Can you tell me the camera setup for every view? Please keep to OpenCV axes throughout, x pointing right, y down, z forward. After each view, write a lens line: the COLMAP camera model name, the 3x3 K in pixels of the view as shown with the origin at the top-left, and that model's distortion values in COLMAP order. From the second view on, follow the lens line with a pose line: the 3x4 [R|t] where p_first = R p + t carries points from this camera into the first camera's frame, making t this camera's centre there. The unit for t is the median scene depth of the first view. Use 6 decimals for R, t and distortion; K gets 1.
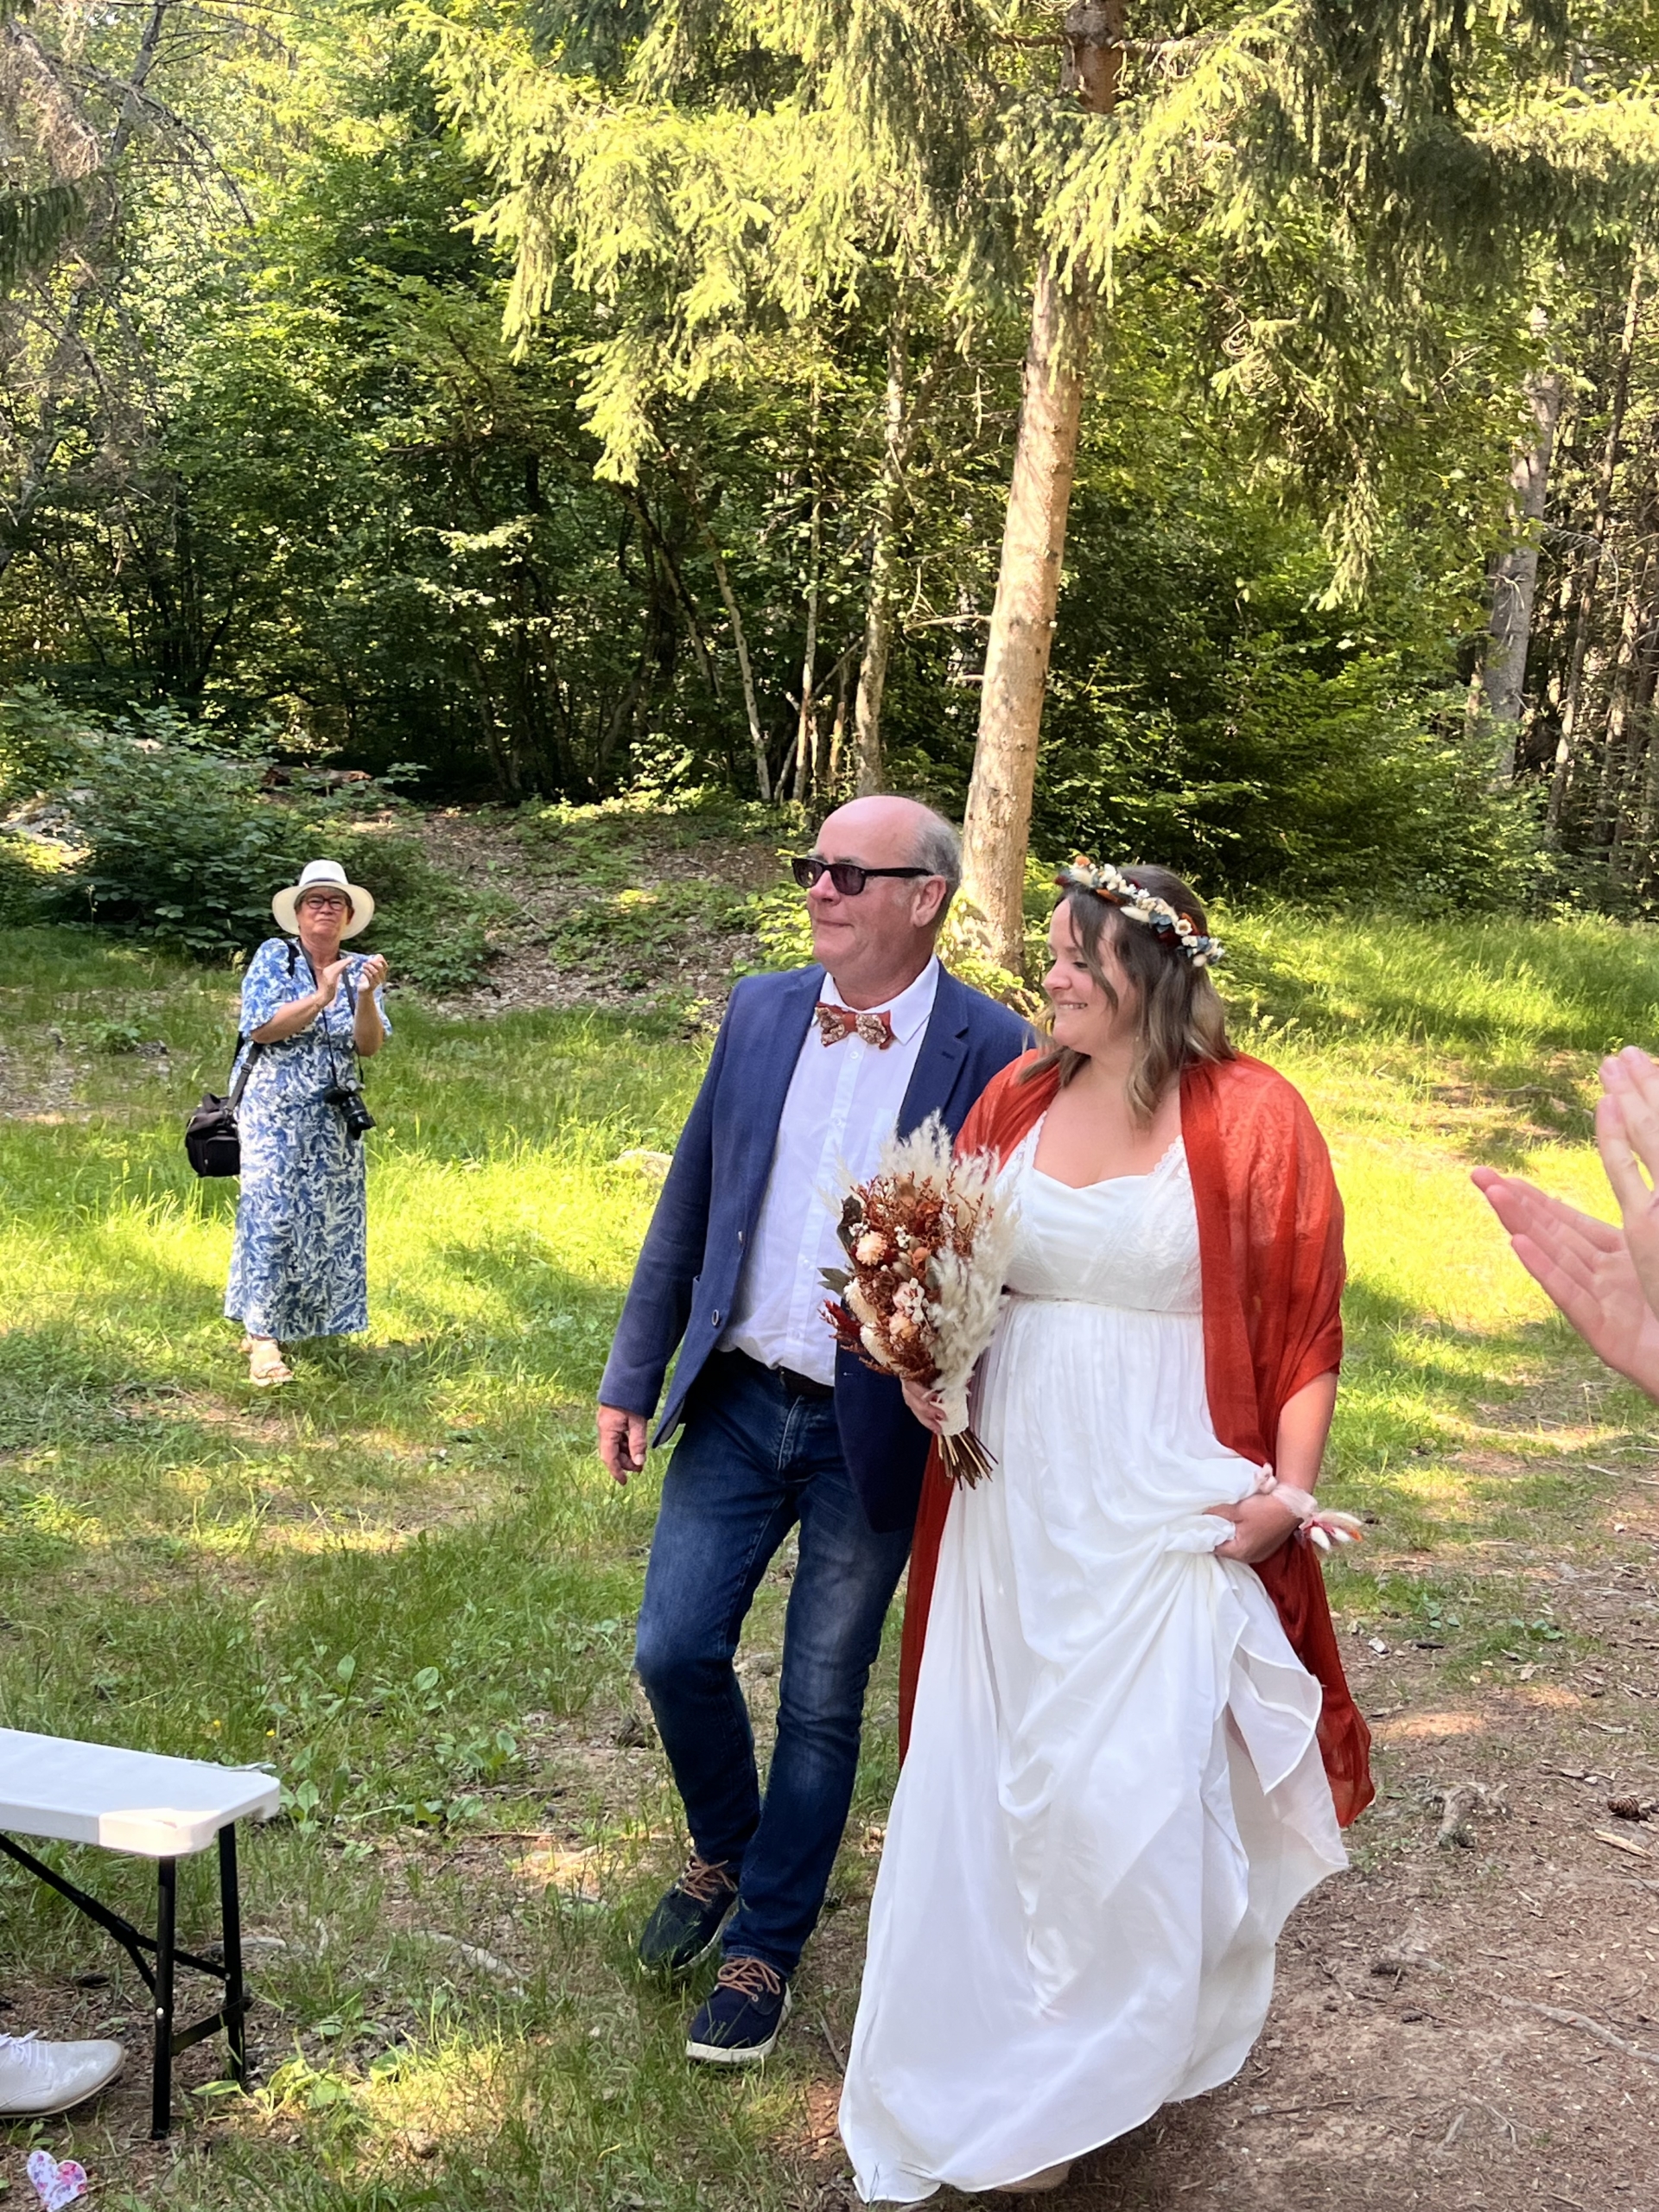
lens RADIAL K [[2839.0, 0, 829.5], [0, 2839.0, 1106.0], [0, 0, 1]] dist [0.032619, 0.030131]
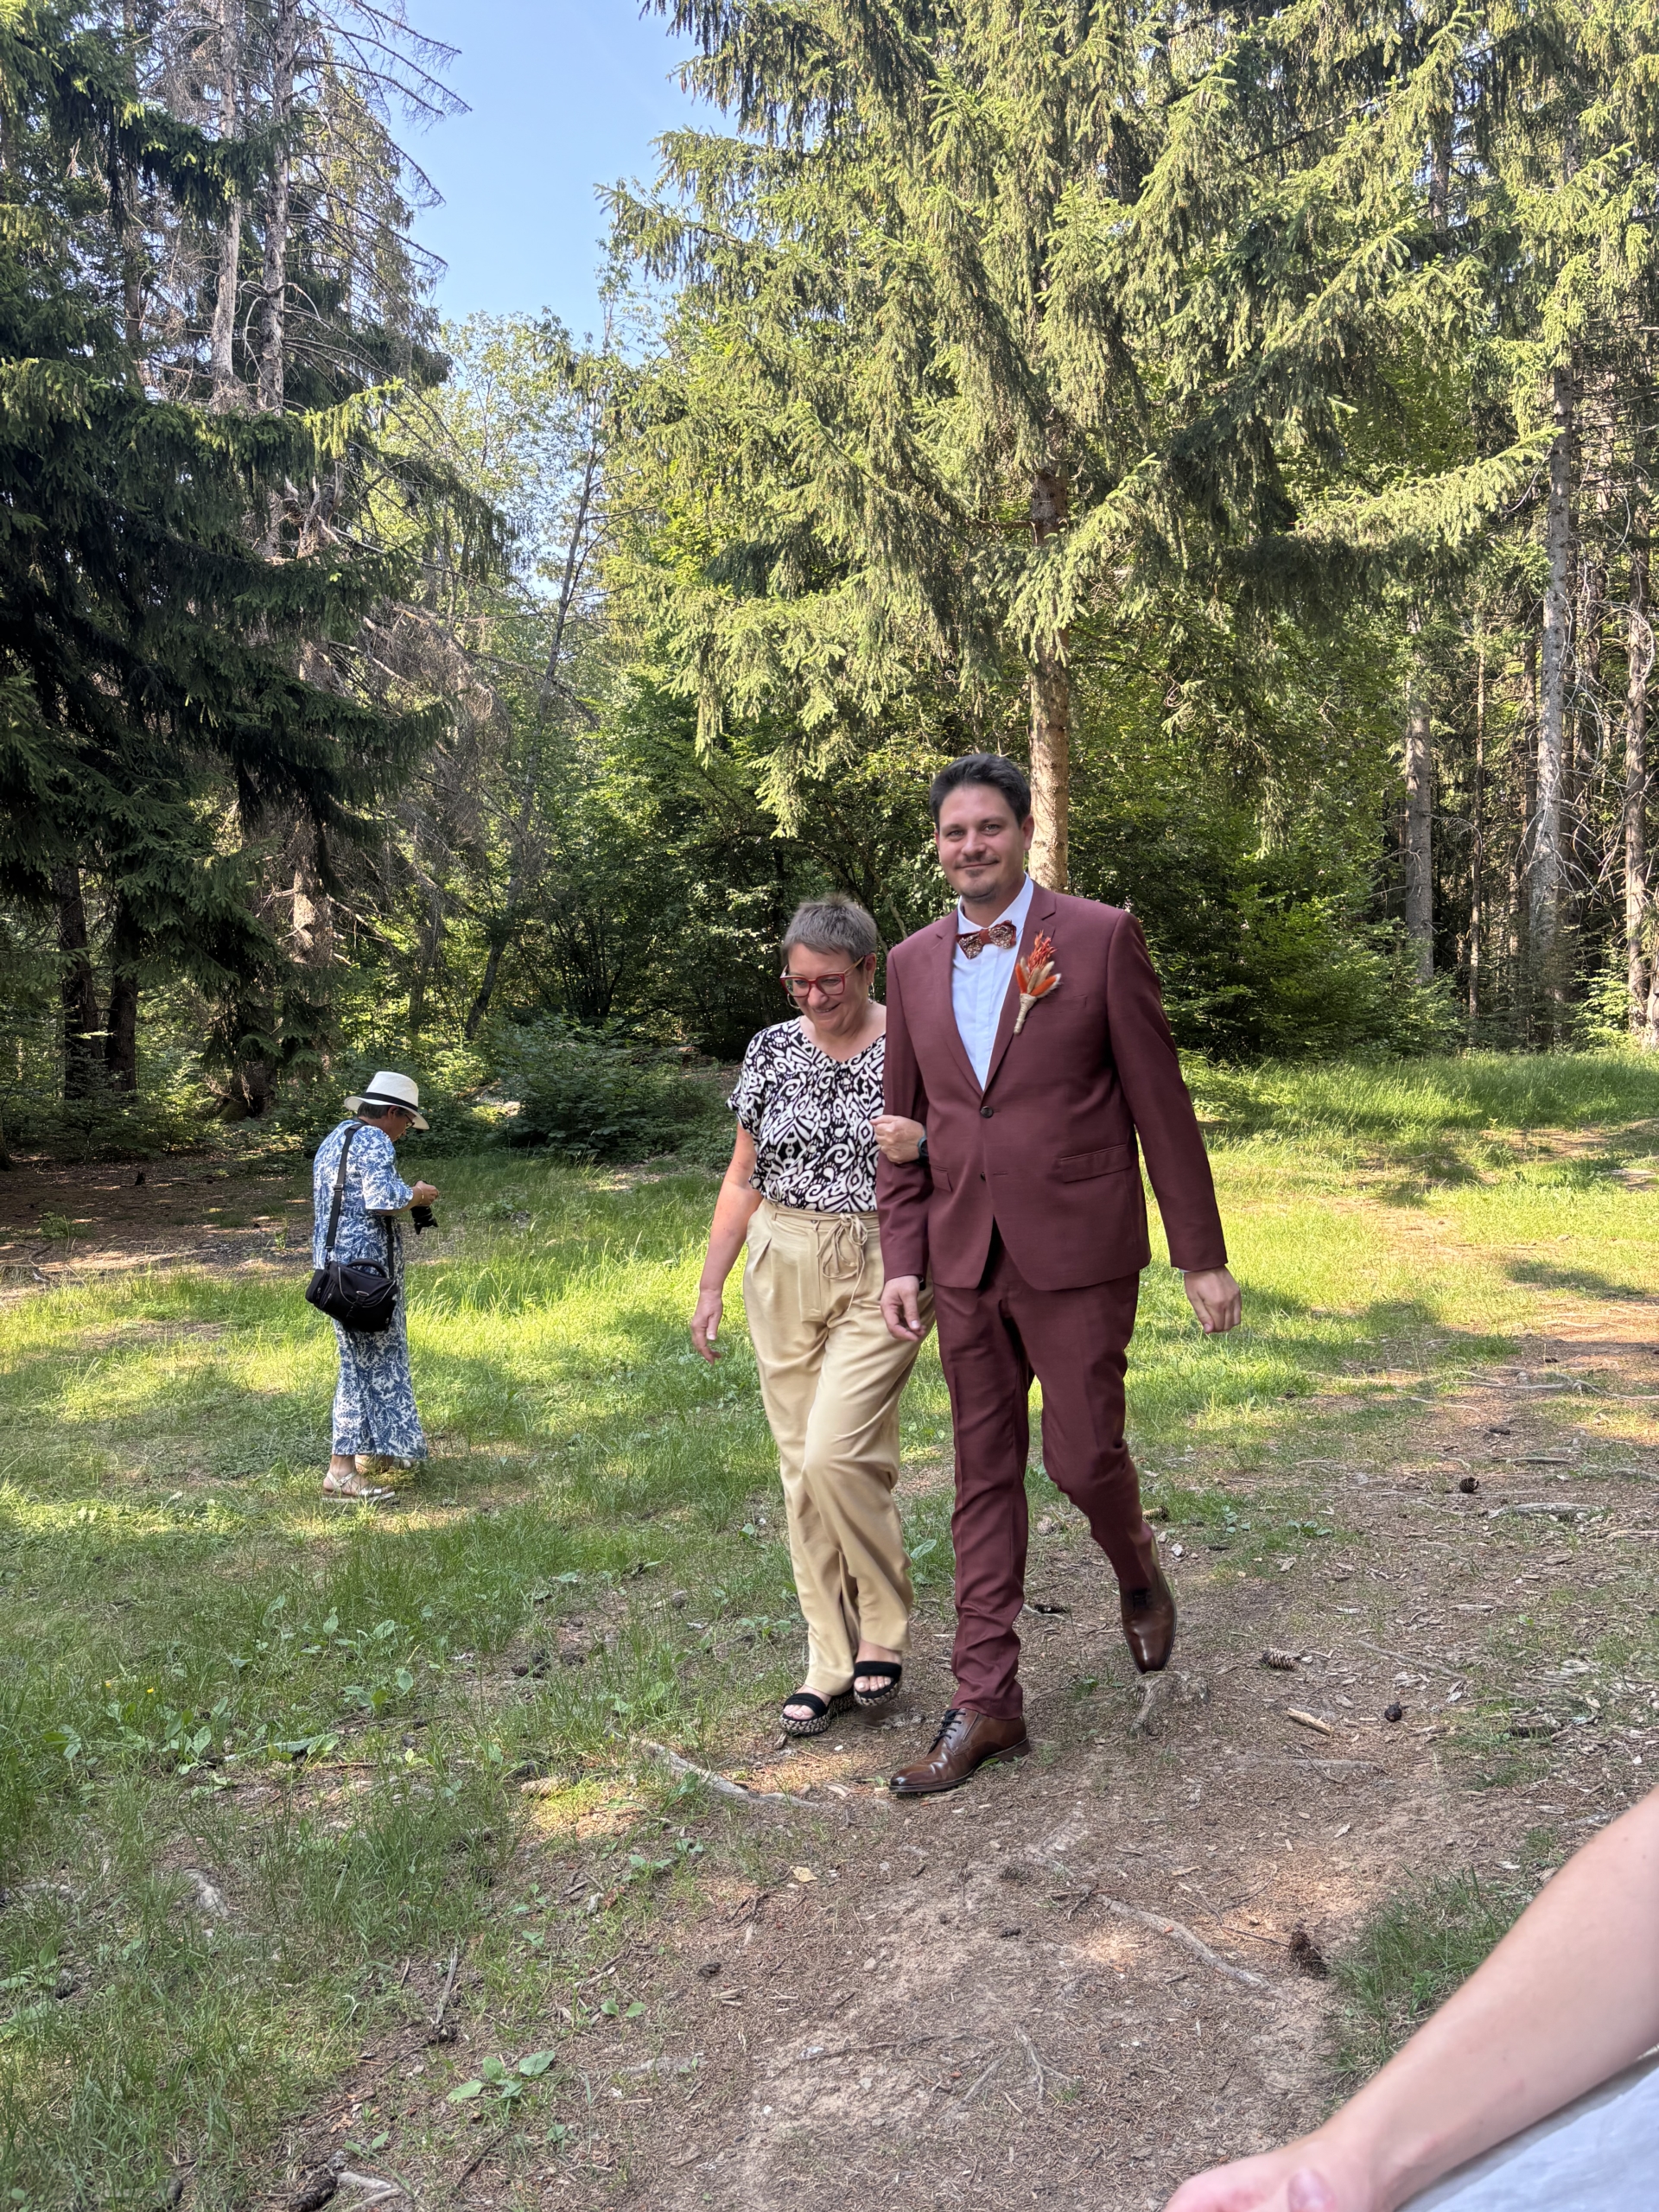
lens RADIAL K [[1638.3, 0, 825.7], [0, 1638.3, 1114.4], [0, 0, 1]] dist [0.011396, 0.000648]
pose [[0.982681, -0.106460, -0.151671, 0.076279], [0.093429, 0.991494, -0.090614, 0.023063], [0.160027, 0.074874, 0.984269, 0.114996]]
